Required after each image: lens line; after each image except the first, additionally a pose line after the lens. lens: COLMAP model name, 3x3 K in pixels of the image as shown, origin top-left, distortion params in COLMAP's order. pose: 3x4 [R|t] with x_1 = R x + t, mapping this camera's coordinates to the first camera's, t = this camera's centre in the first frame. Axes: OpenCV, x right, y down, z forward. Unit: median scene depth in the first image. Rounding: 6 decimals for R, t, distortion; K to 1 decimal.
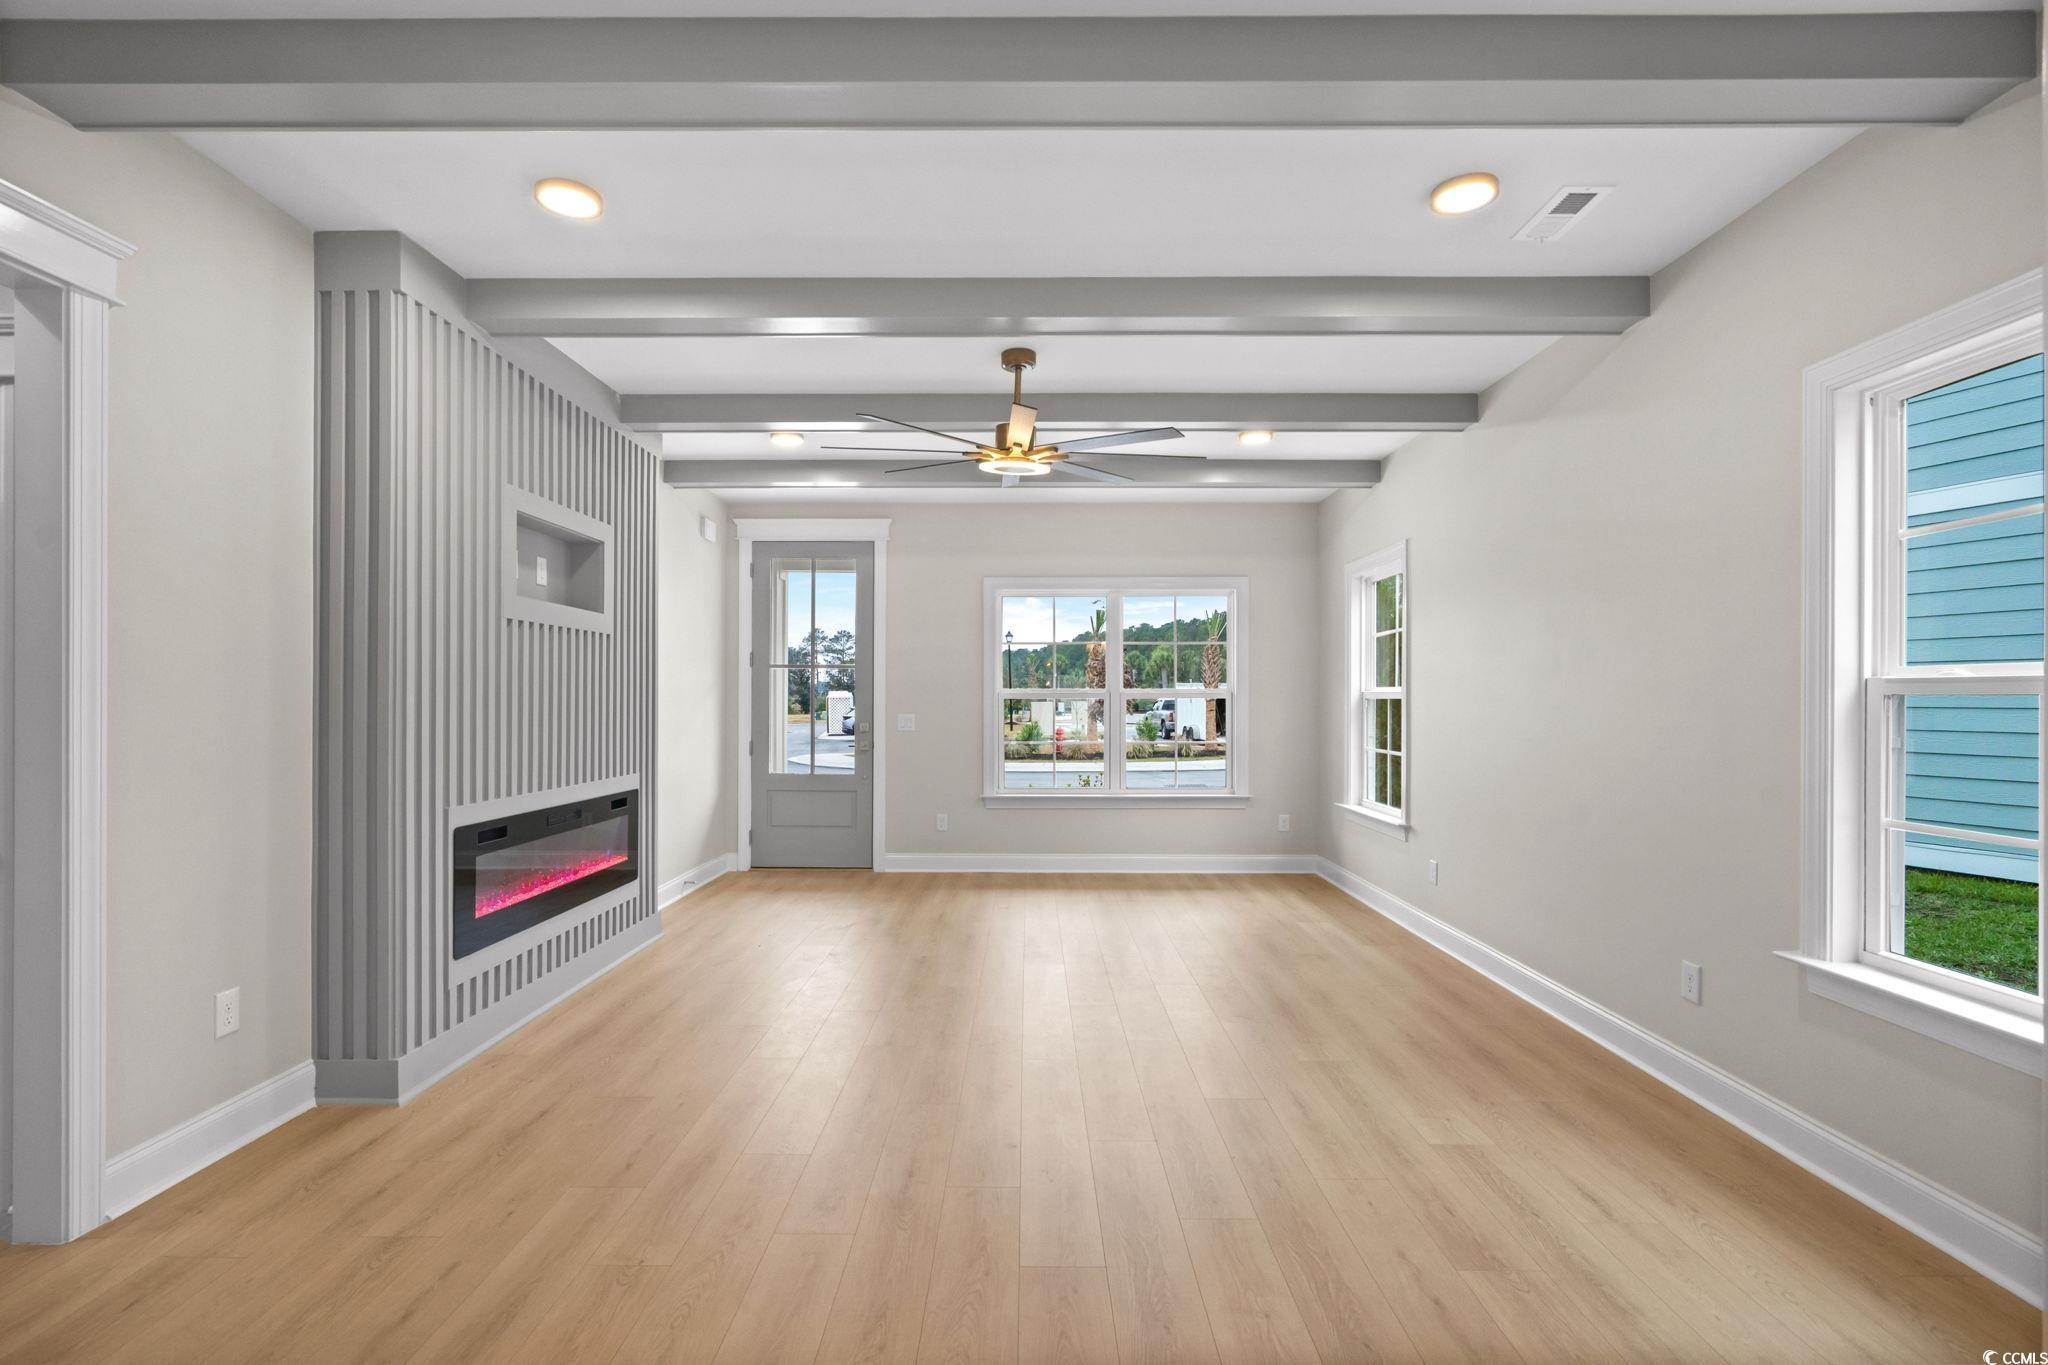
lens RADIAL K [[940.2, 0, 1014.3], [0, 940.2, 711.4], [0, 0, 1]] dist [0.000309, 0.000506]
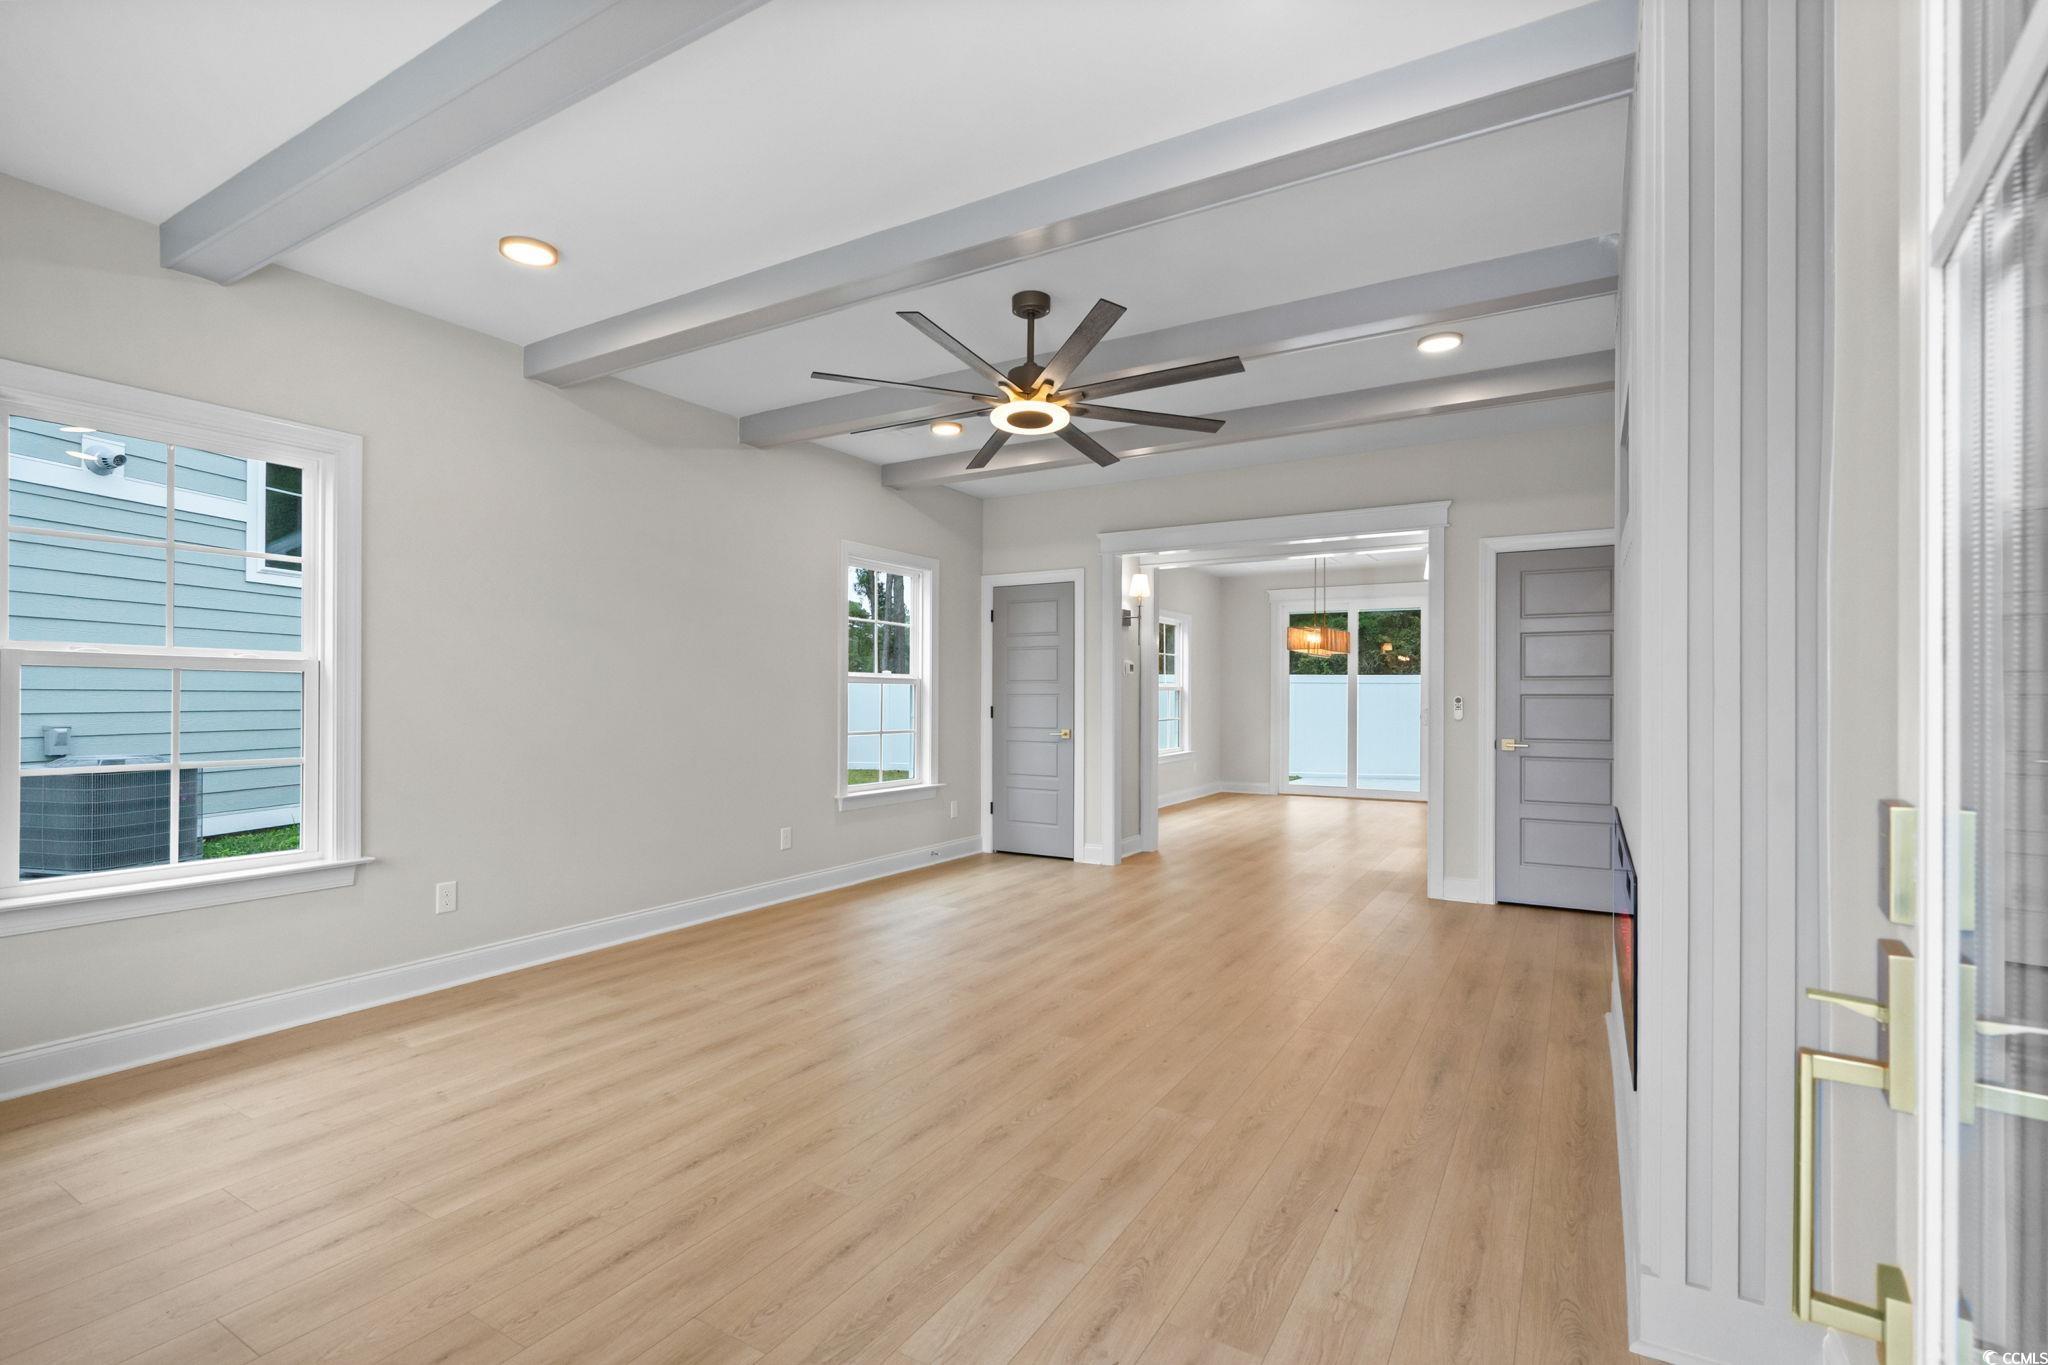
lens RADIAL K [[988.1, 0, 1024.0], [0, 988.1, 682.5], [0, 0, 1]] dist [0.001679, 0.000284]
pose [[-0.861502, -0.001403, 0.507752, -0.326572], [0.000808, 0.999991, 0.004133, -0.013098], [-0.507753, 0.003971, -0.861493, 1.255805]]
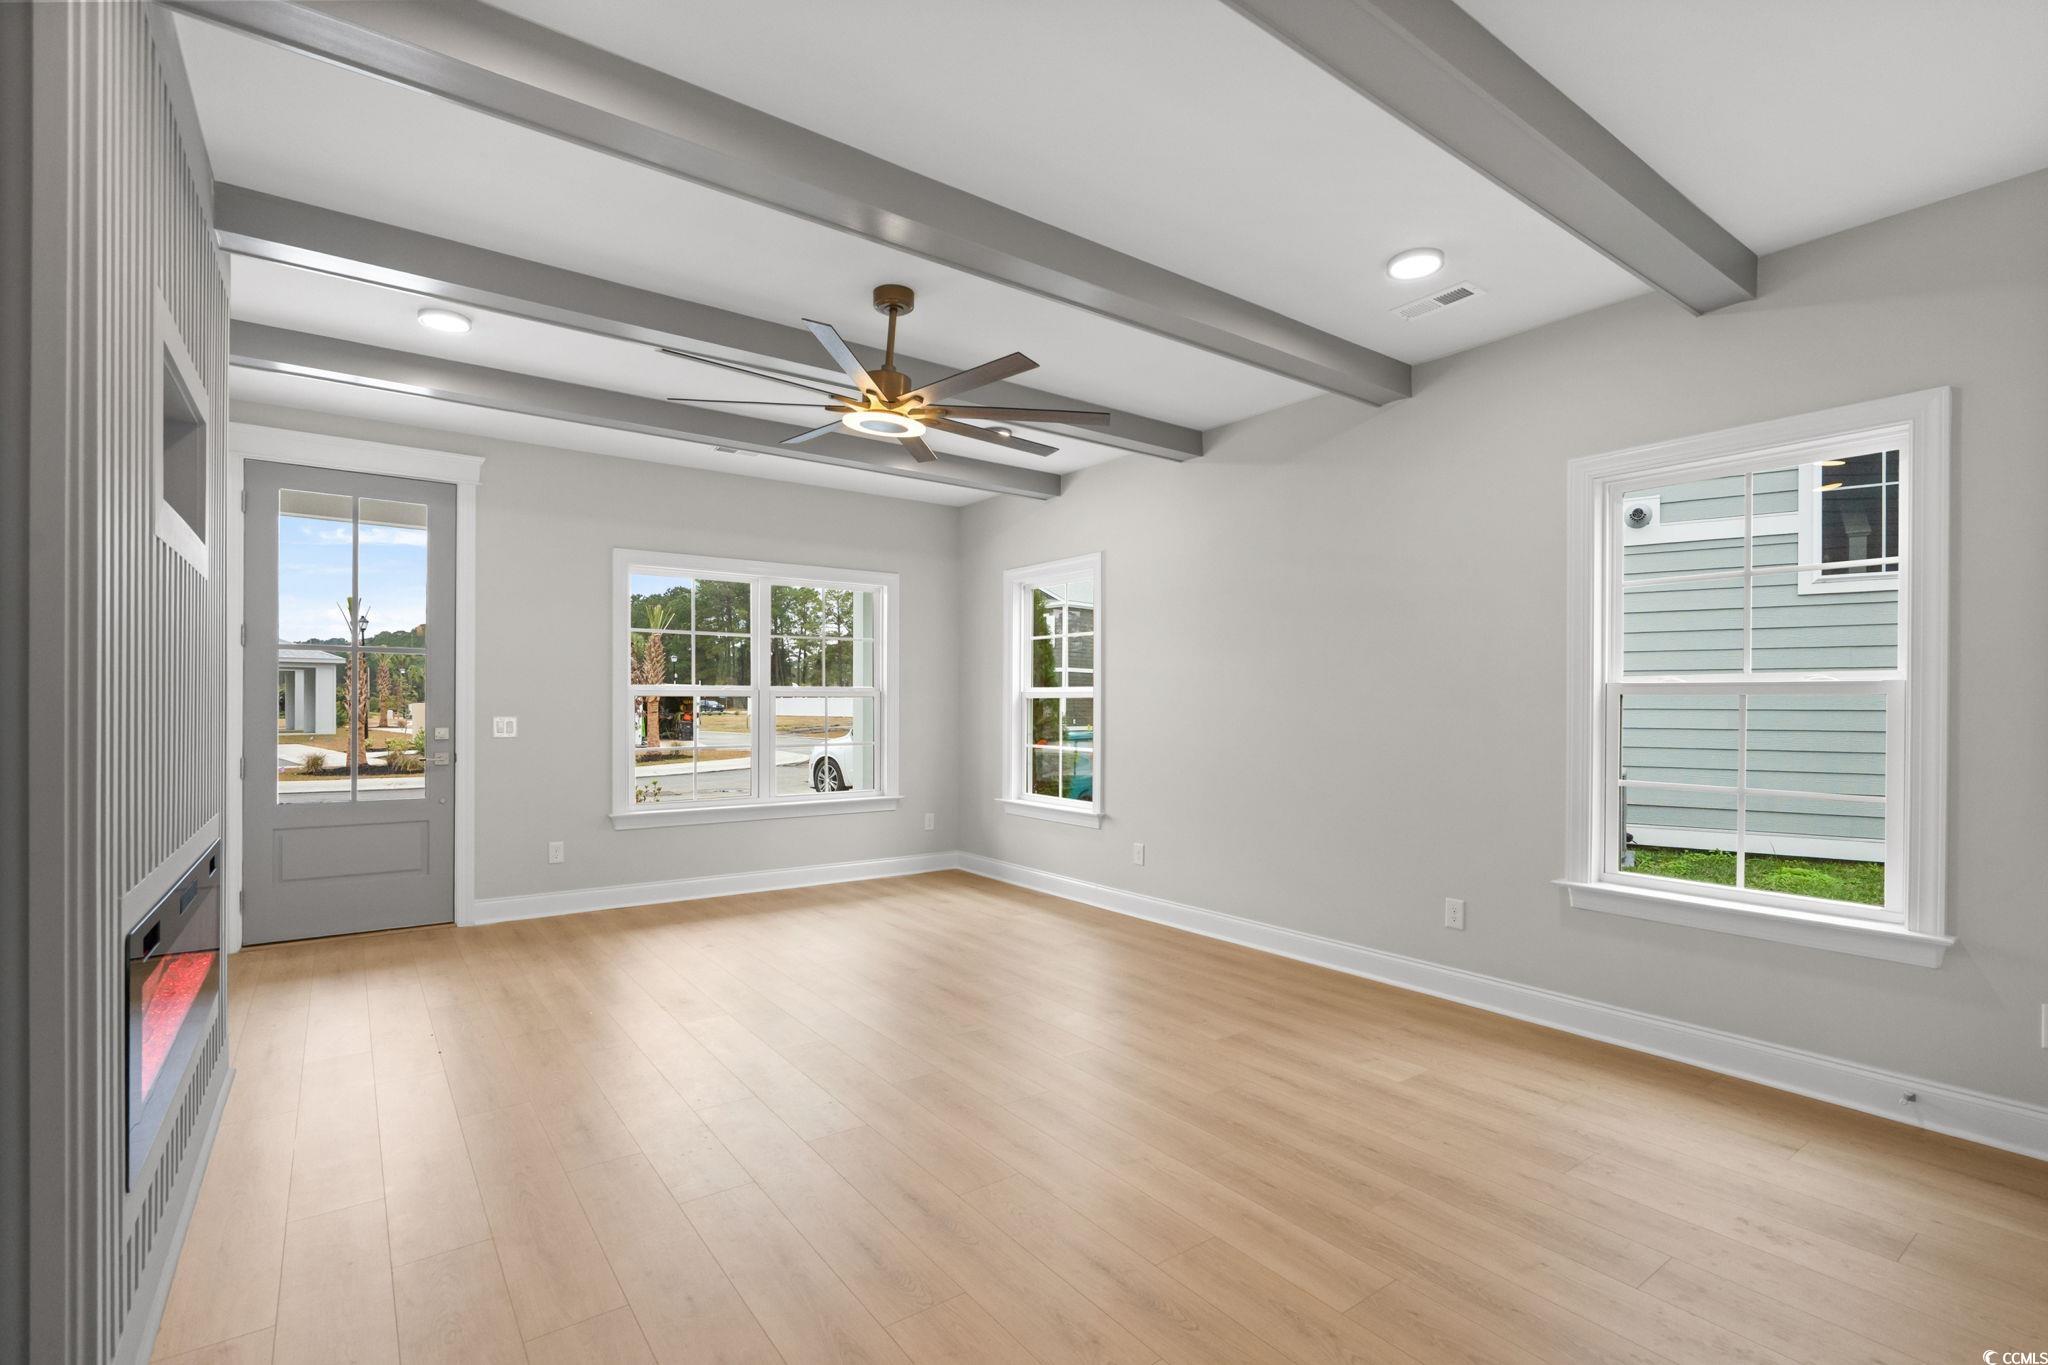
lens RADIAL K [[940.2, 0, 1014.3], [0, 940.2, 711.4], [0, 0, 1]] dist [0.000309, 0.000506]
pose [[0.801401, -0.003077, 0.598120, -0.271481], [0.004838, 0.999987, -0.001337, 0.002898], [-0.598108, 0.003965, 0.801406, 0.157024]]
